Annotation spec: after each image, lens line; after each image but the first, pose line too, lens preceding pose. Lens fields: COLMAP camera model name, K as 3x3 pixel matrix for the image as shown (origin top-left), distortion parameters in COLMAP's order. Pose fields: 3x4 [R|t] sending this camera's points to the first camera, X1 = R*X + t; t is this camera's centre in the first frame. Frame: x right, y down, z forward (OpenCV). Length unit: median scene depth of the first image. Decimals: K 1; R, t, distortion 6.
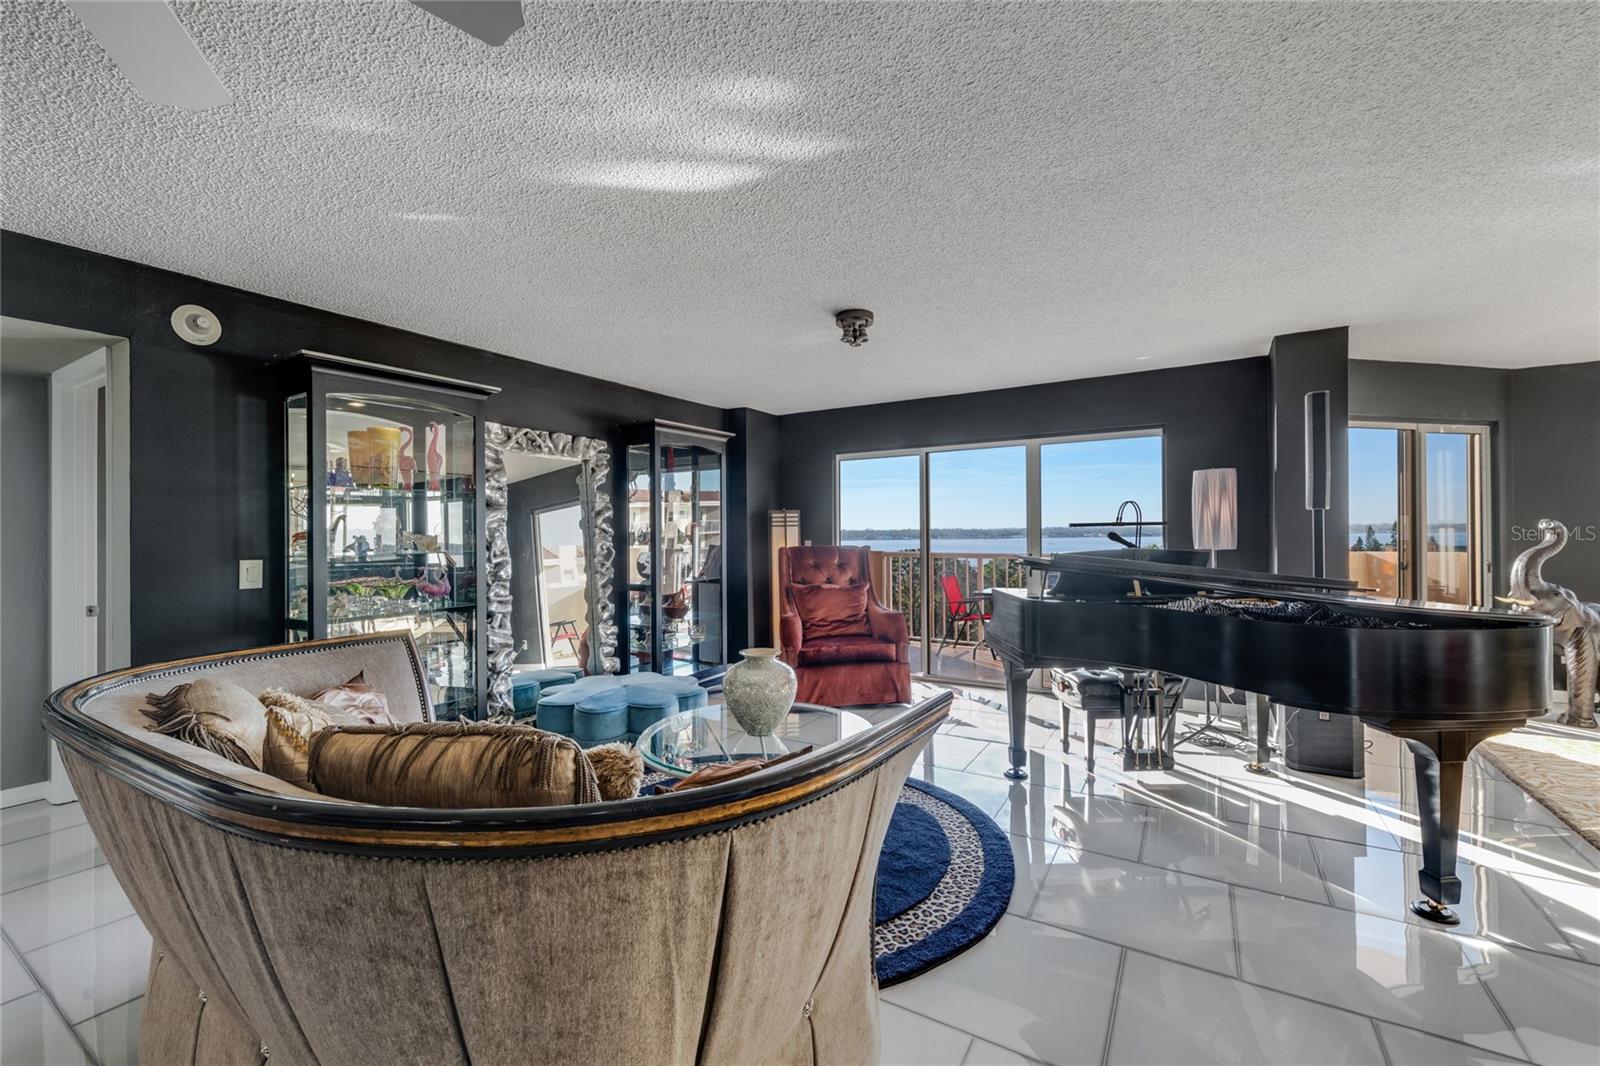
lens RADIAL K [[652.1, 0, 801.3], [0, 652.1, 529.2], [0, 0, 1]] dist [0.001571, -0.000123]
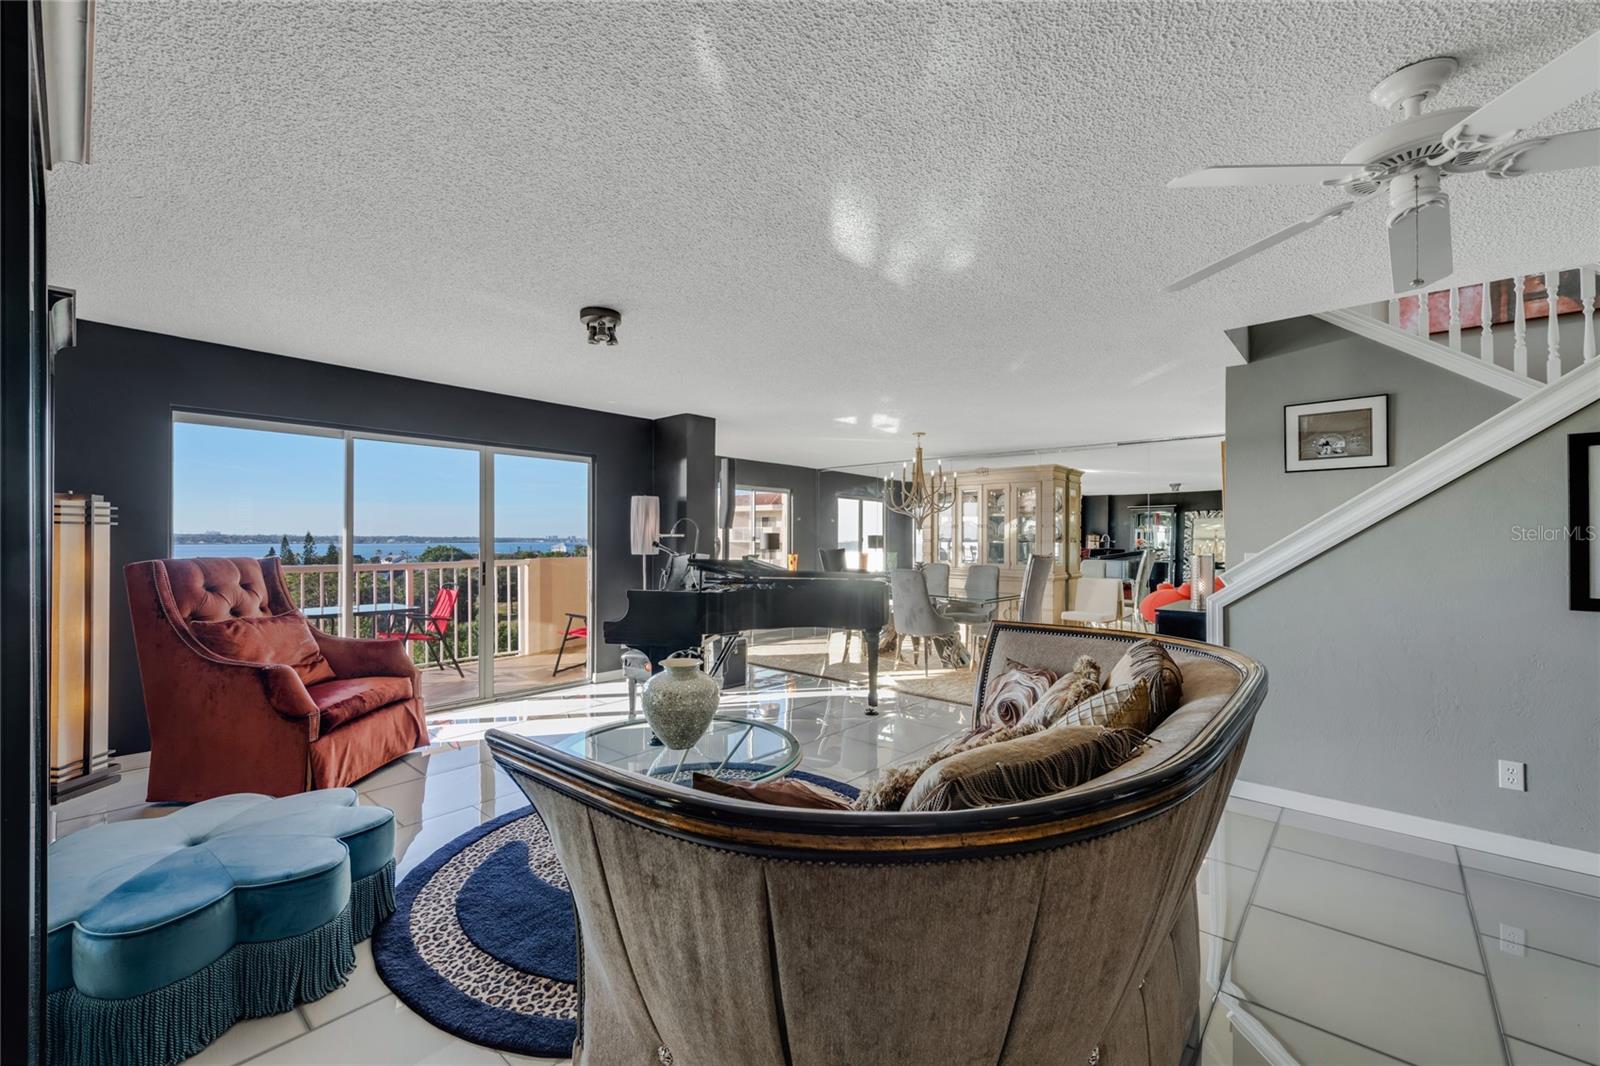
lens RADIAL K [[652.1, 0, 801.3], [0, 652.1, 529.2], [0, 0, 1]] dist [0.001571, -0.000123]
pose [[0.179445, 0.030279, 0.983302, -0.593531], [-0.014697, 0.999497, -0.028095, 0.010581], [-0.983658, -0.009410, 0.179800, 0.387917]]
